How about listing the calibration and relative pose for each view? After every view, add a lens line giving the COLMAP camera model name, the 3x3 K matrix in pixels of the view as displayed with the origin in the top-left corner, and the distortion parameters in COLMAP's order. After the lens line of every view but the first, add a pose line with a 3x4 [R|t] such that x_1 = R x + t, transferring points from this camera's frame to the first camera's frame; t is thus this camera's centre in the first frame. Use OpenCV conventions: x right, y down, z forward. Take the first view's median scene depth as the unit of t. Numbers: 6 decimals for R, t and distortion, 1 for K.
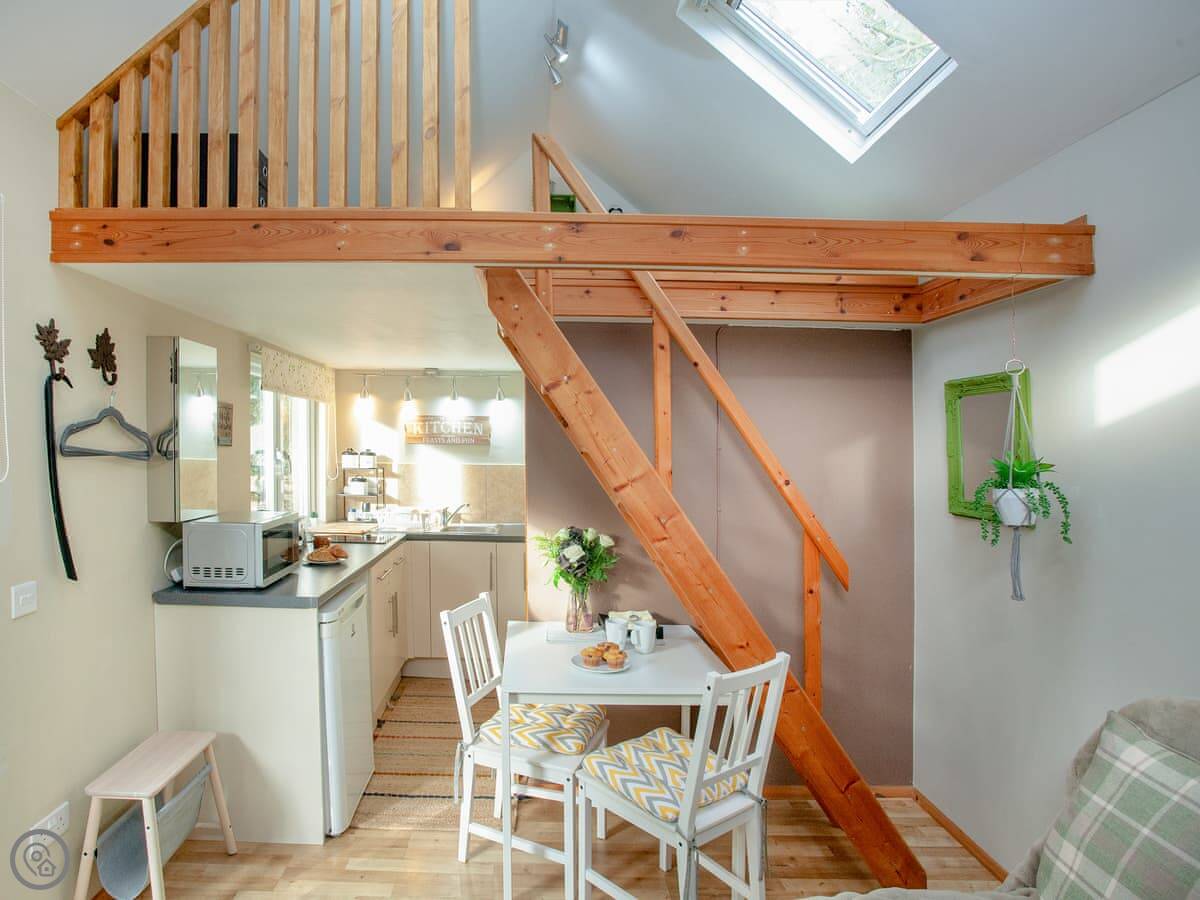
lens RADIAL K [[756.1, 0, 587.1], [0, 756.1, 456.9], [0, 0, 1]] dist [-0.028865, 0.019431]
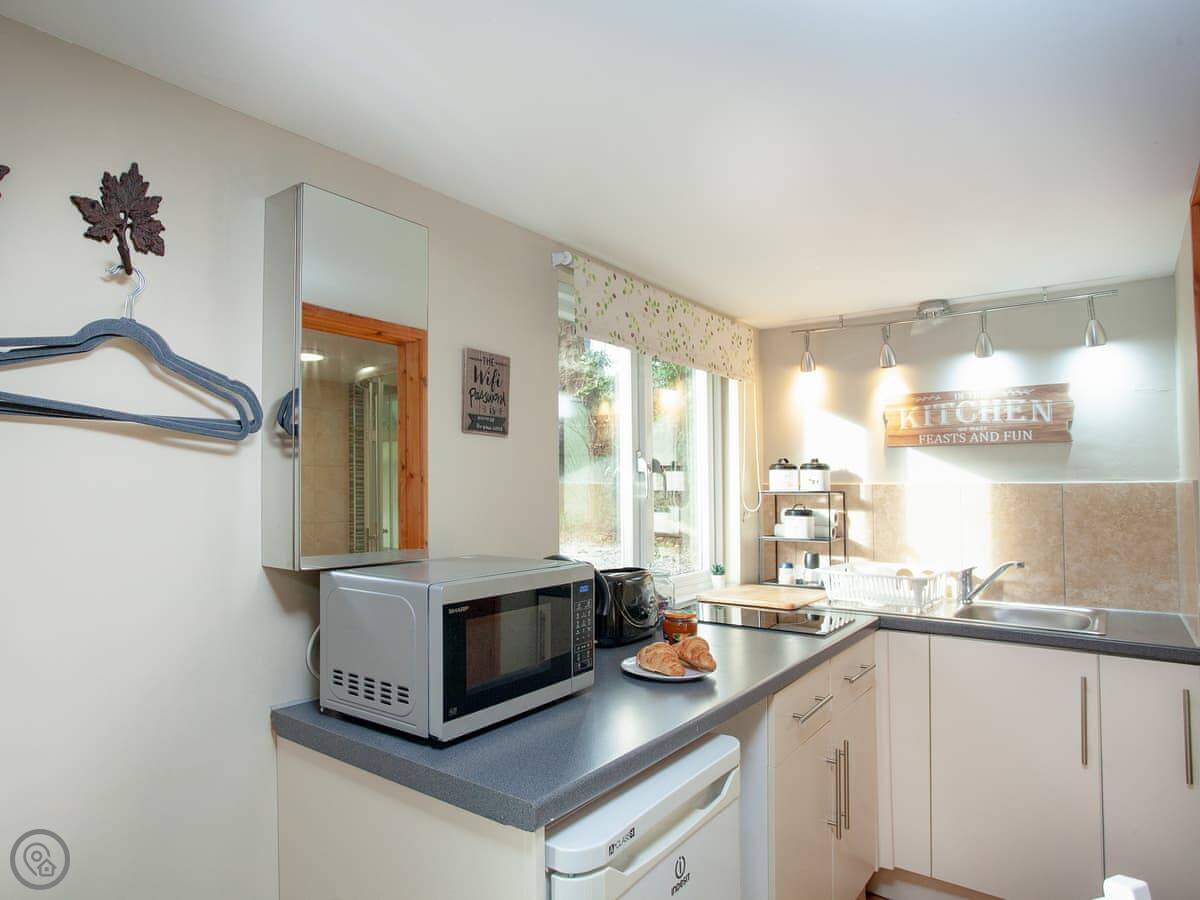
lens RADIAL K [[756.1, 0, 526.7], [0, 756.1, 478.5], [0, 0, 1]] dist [-0.028865, 0.019431]
pose [[0.740970, -0.024762, -0.671081, -0.067939], [-0.001268, 0.999267, -0.038272, 0.026682], [0.671537, 0.029210, 0.740395, 0.426601]]
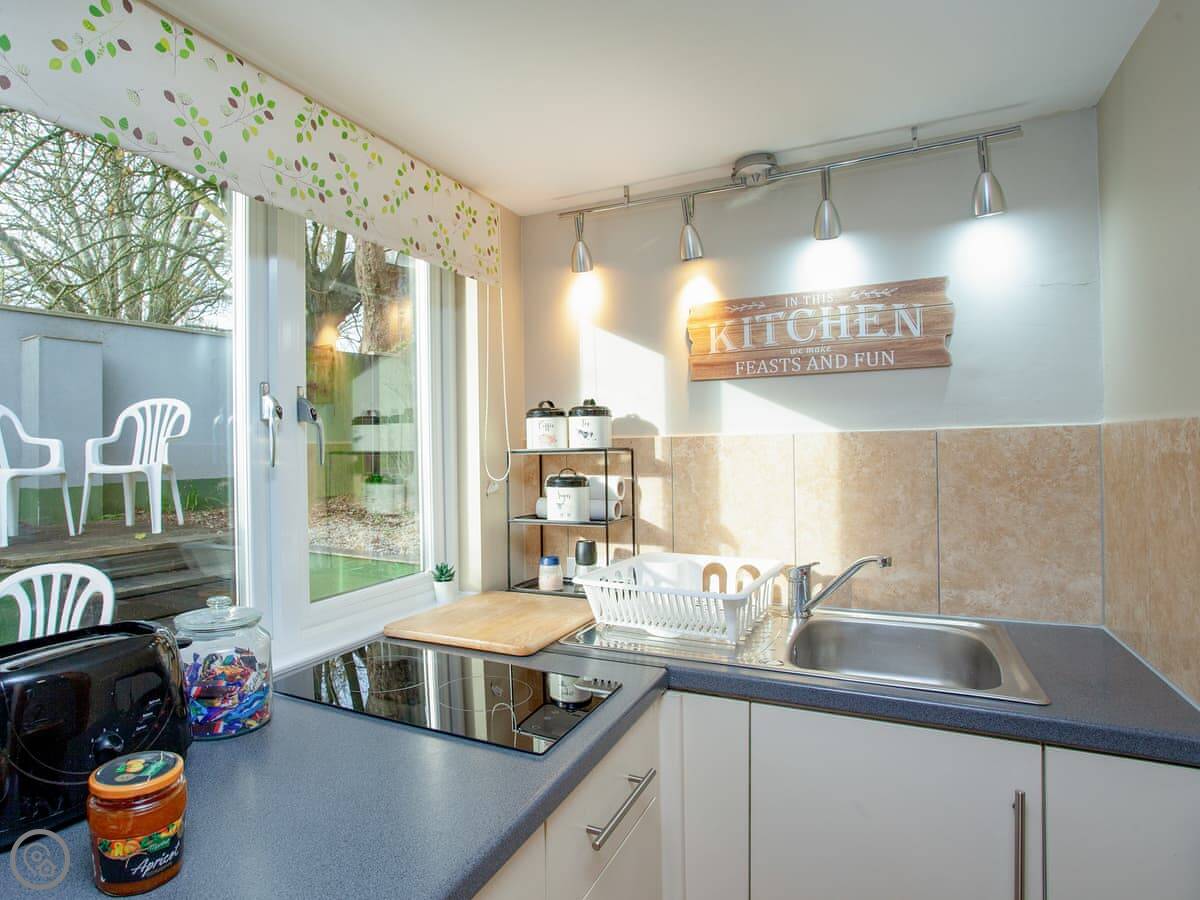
lens RADIAL K [[645.2, 0, 536.8], [0, 645.2, 478.4], [0, 0, 1]] dist [-0.037637, 0.010554]
pose [[0.846198, -0.007548, -0.532815, -0.138059], [0.023795, 0.999437, 0.023633, 0.020859], [0.532337, -0.032676, 0.845902, 0.704335]]
